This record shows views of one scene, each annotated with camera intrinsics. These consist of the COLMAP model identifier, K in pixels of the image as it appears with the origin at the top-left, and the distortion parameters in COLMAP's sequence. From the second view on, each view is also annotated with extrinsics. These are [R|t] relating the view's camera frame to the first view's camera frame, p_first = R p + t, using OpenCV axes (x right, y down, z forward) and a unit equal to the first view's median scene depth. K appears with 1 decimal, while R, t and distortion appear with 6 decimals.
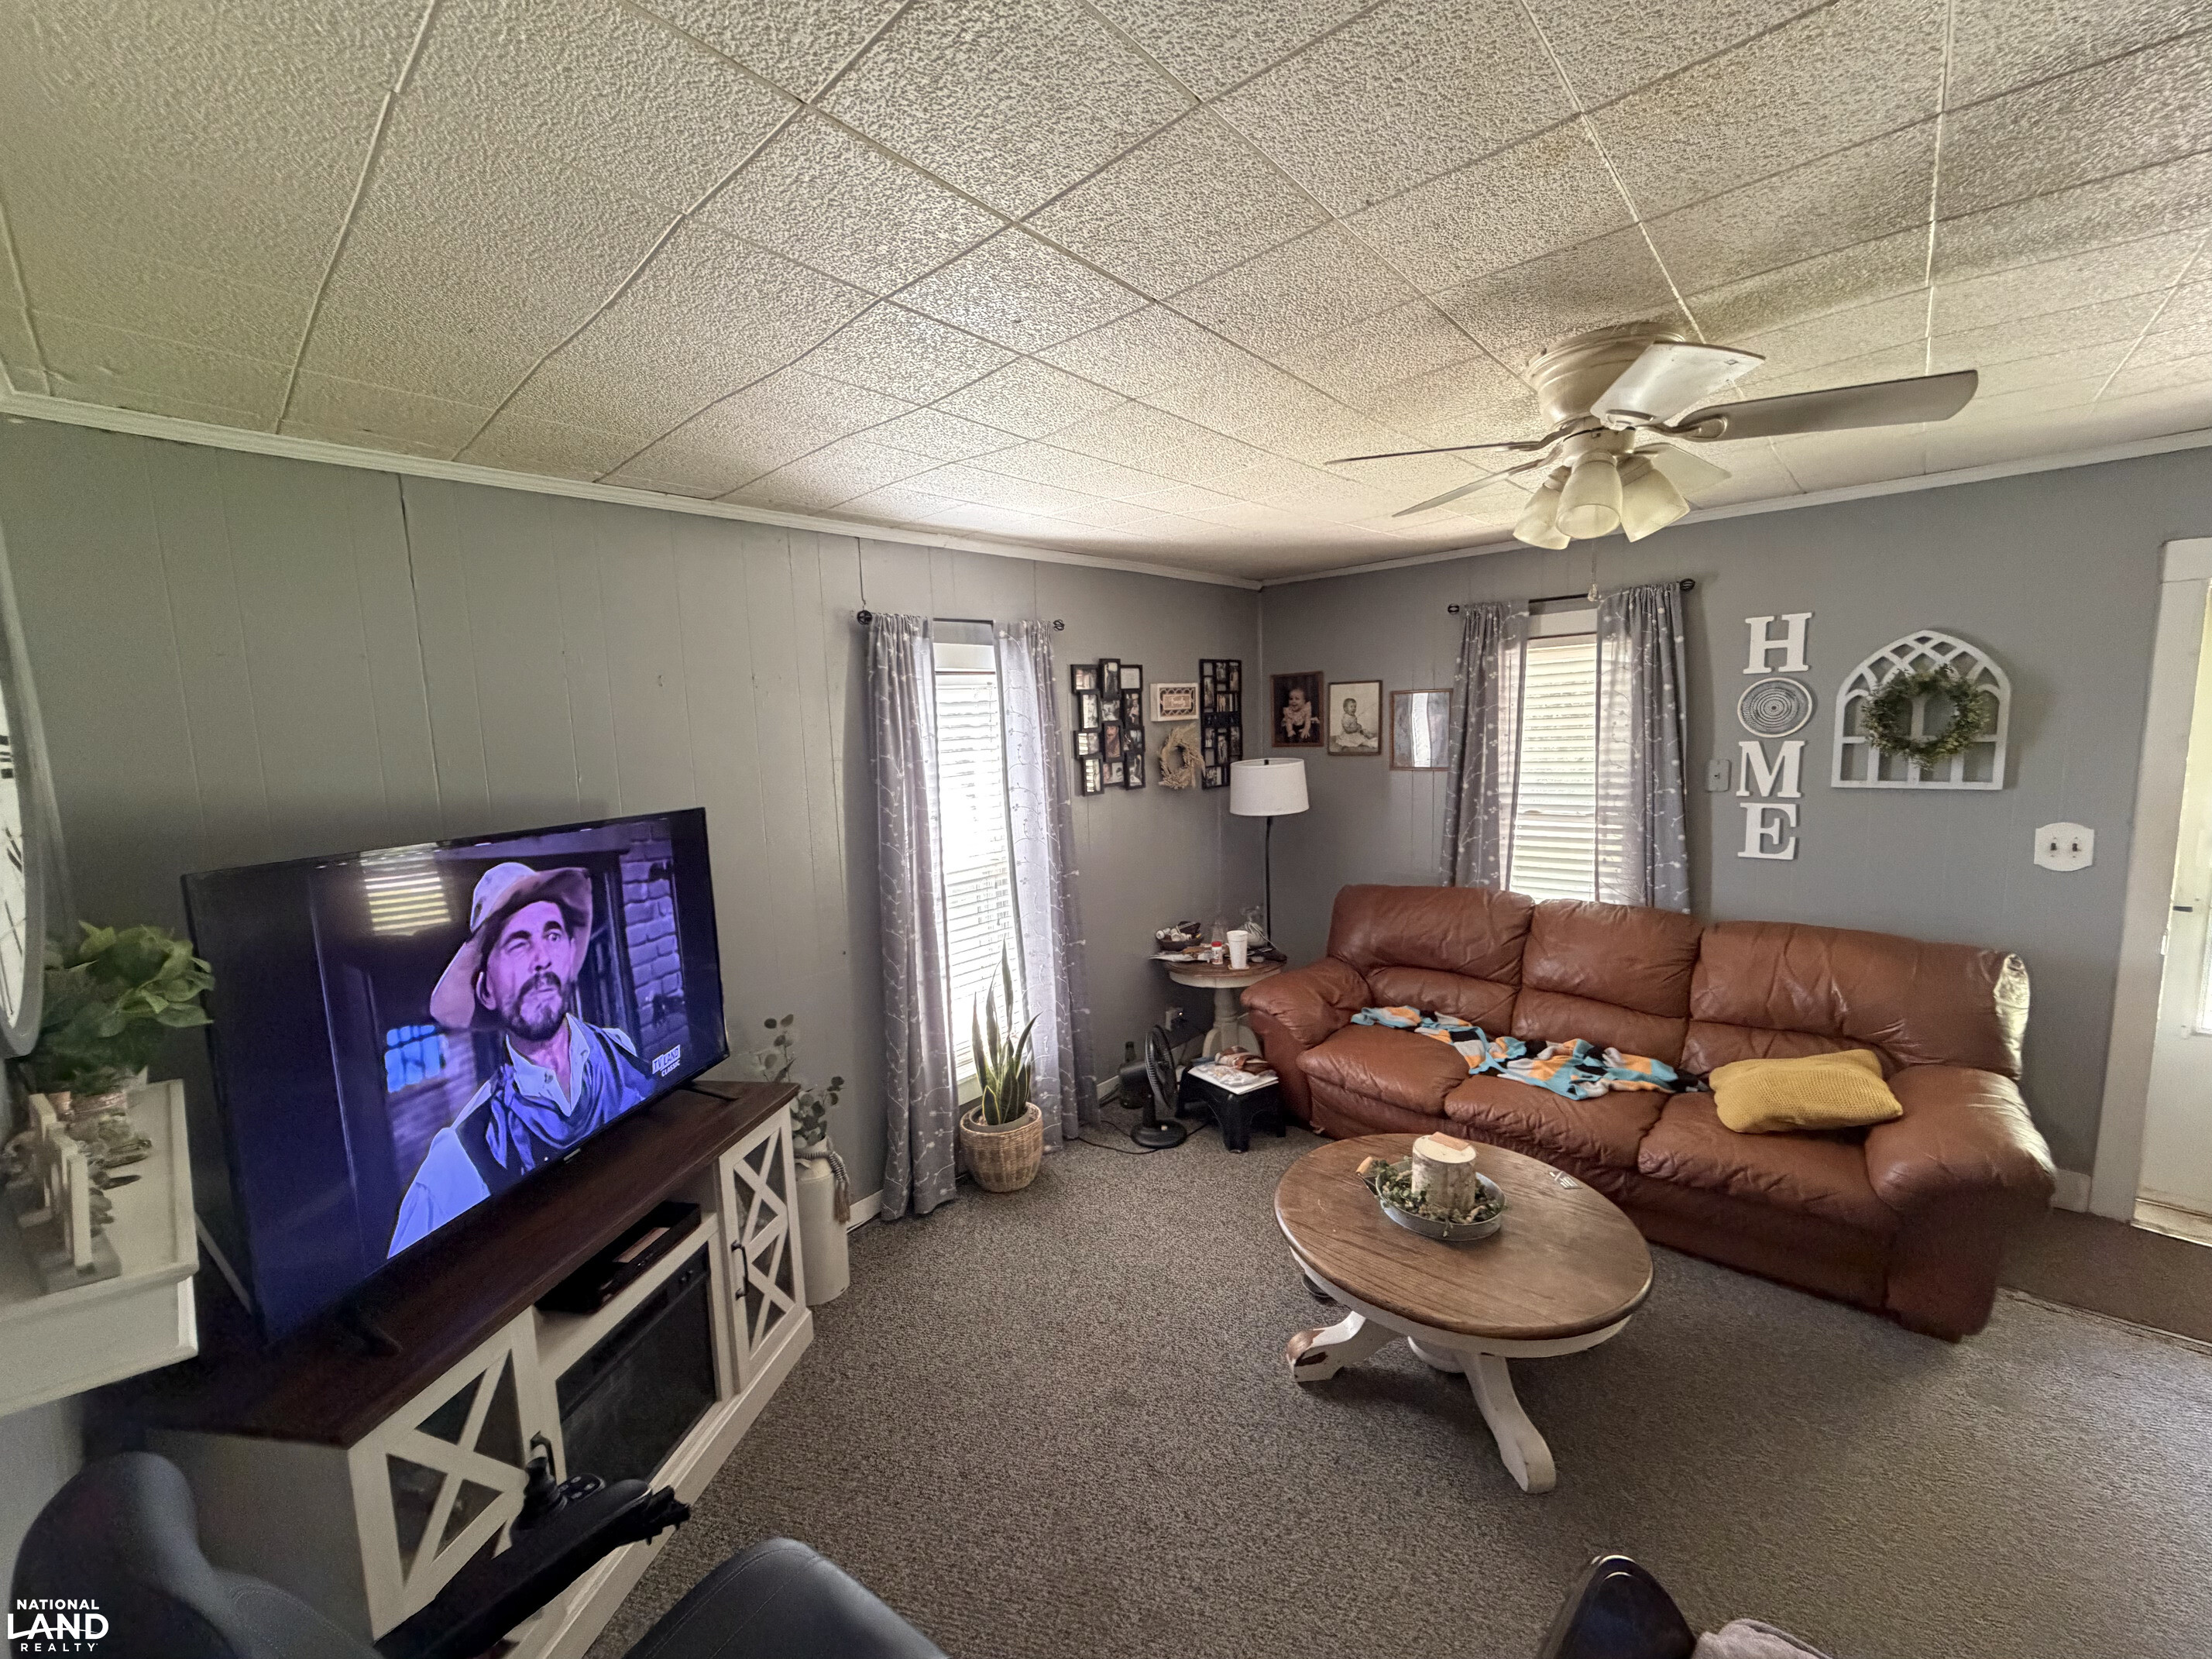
lens RADIAL K [[866.5, 0, 1106.0], [0, 866.5, 829.5], [0, 0, 1]] dist [0.000326, -0.000036]
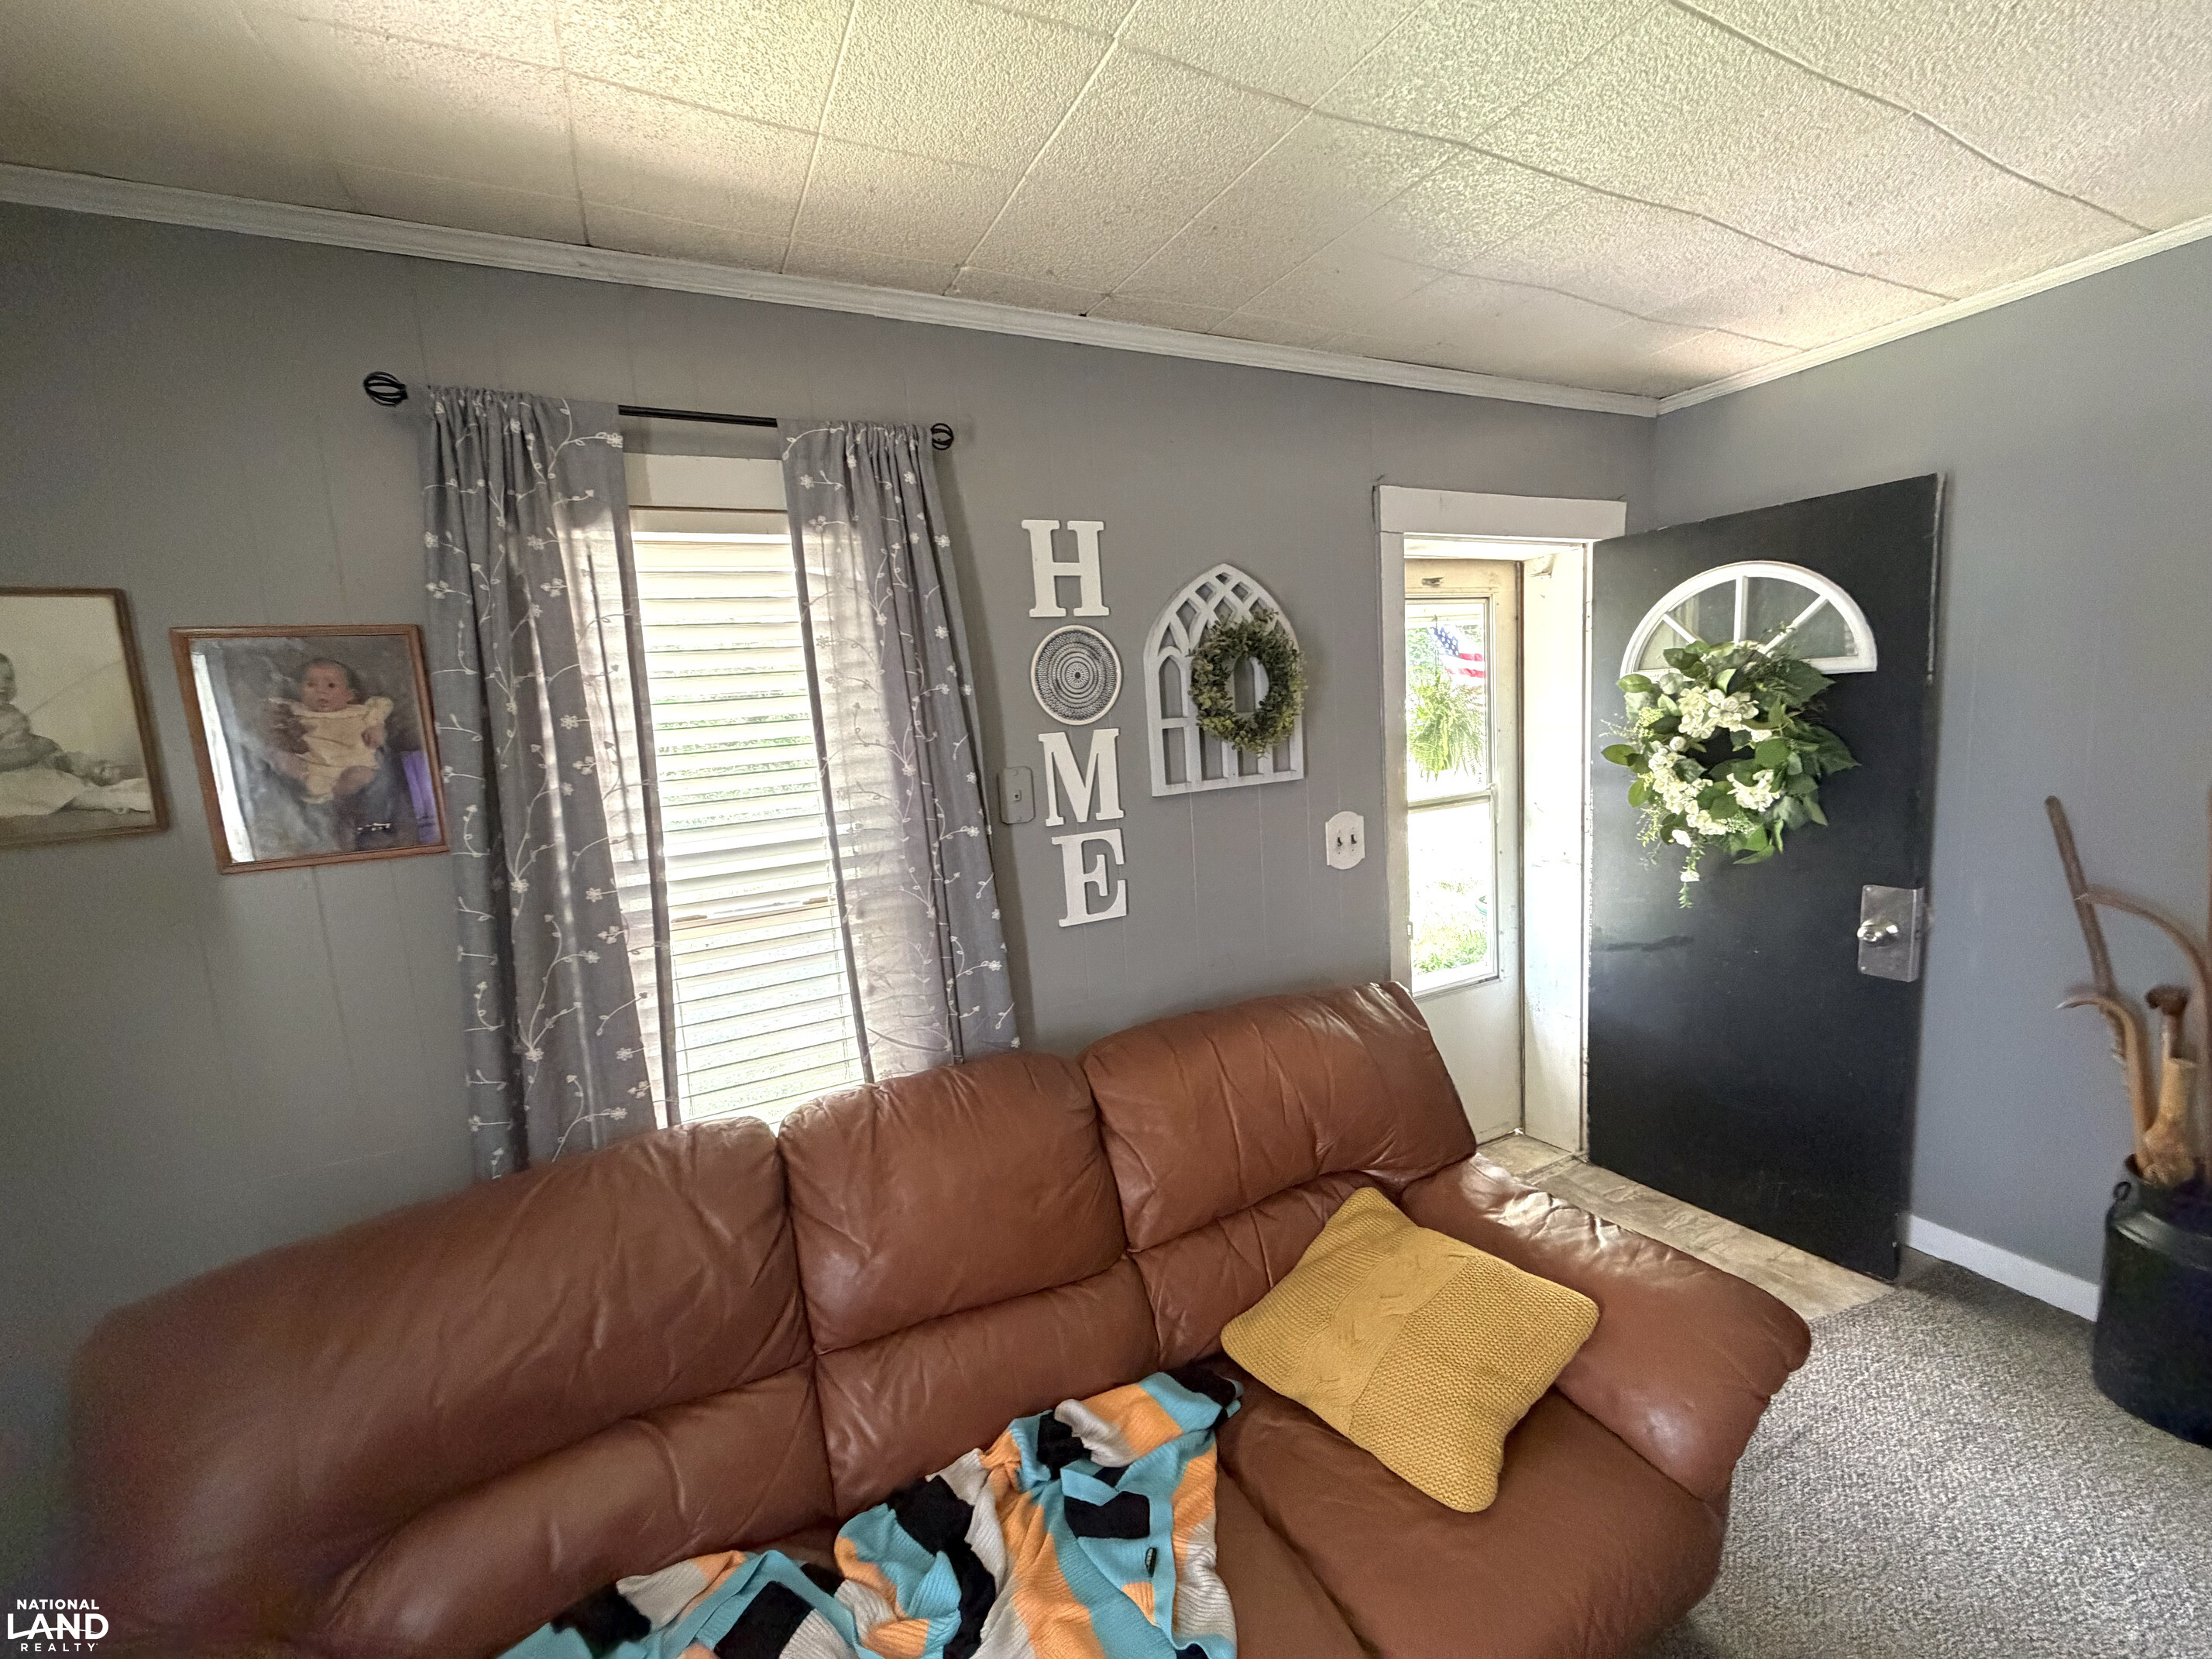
lens RADIAL K [[886.9, 0, 1106.0], [0, 886.9, 829.5], [0, 0, 1]] dist [0.001525, 0.000029]
pose [[0.371514, -0.114813, 0.921301, 0.187734], [0.163580, 0.984895, 0.056775, -0.063711], [-0.913903, 0.129614, 0.384684, 0.724468]]
